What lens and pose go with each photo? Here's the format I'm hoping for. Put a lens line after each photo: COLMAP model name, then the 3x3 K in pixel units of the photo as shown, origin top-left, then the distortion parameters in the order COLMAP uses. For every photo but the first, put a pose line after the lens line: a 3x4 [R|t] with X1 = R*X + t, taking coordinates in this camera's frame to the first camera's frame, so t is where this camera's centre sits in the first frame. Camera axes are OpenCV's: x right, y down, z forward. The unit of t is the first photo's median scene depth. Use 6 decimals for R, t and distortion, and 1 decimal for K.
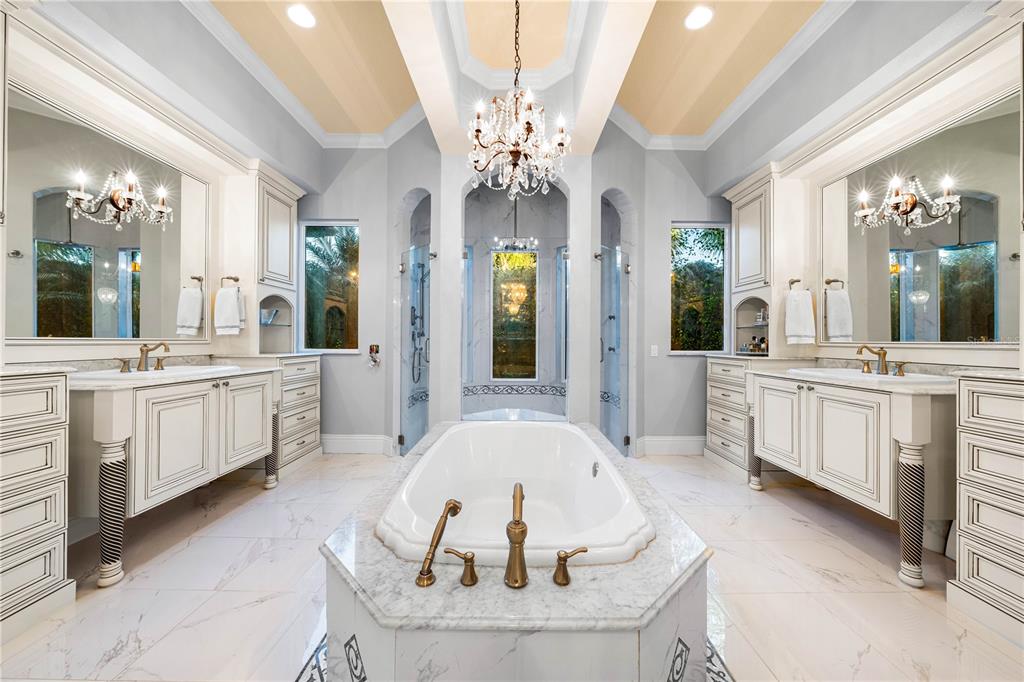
lens RADIAL K [[368.6, 0, 512.0], [0, 368.6, 341.0], [0, 0, 1]] dist [-0.001822, -0.000113]
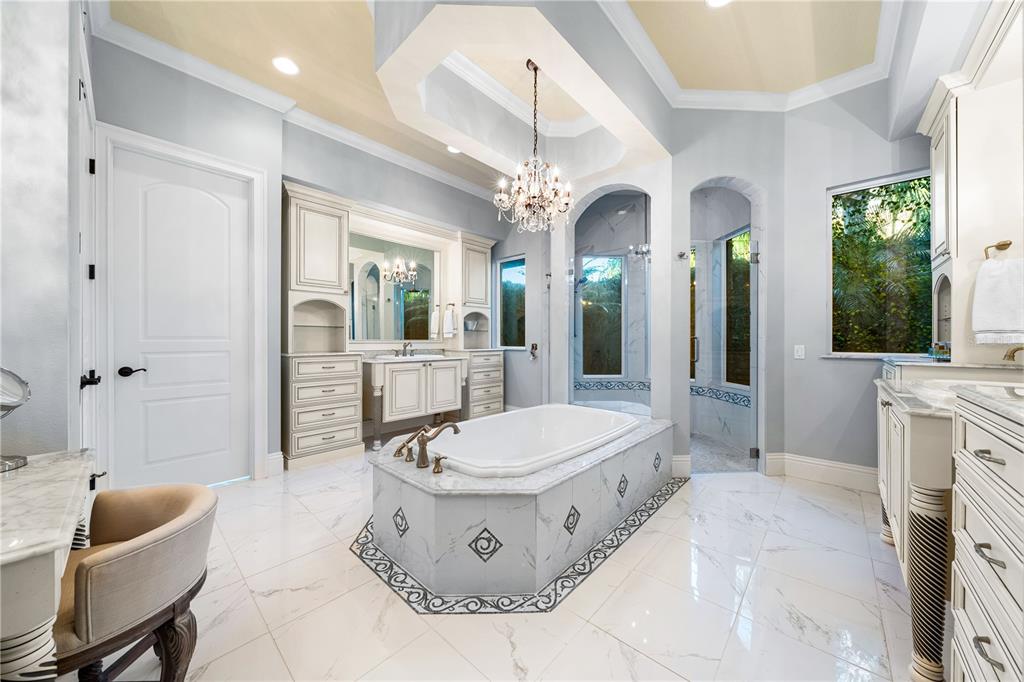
lens RADIAL K [[352.6, 0, 512.0], [0, 352.6, 341.0], [0, 0, 1]] dist [0.000197, 0.000056]
pose [[0.737033, -0.002850, -0.675850, 0.564844], [0.004067, 0.999992, 0.000218, 0.000440], [0.675844, -0.002910, 0.737039, -0.014154]]
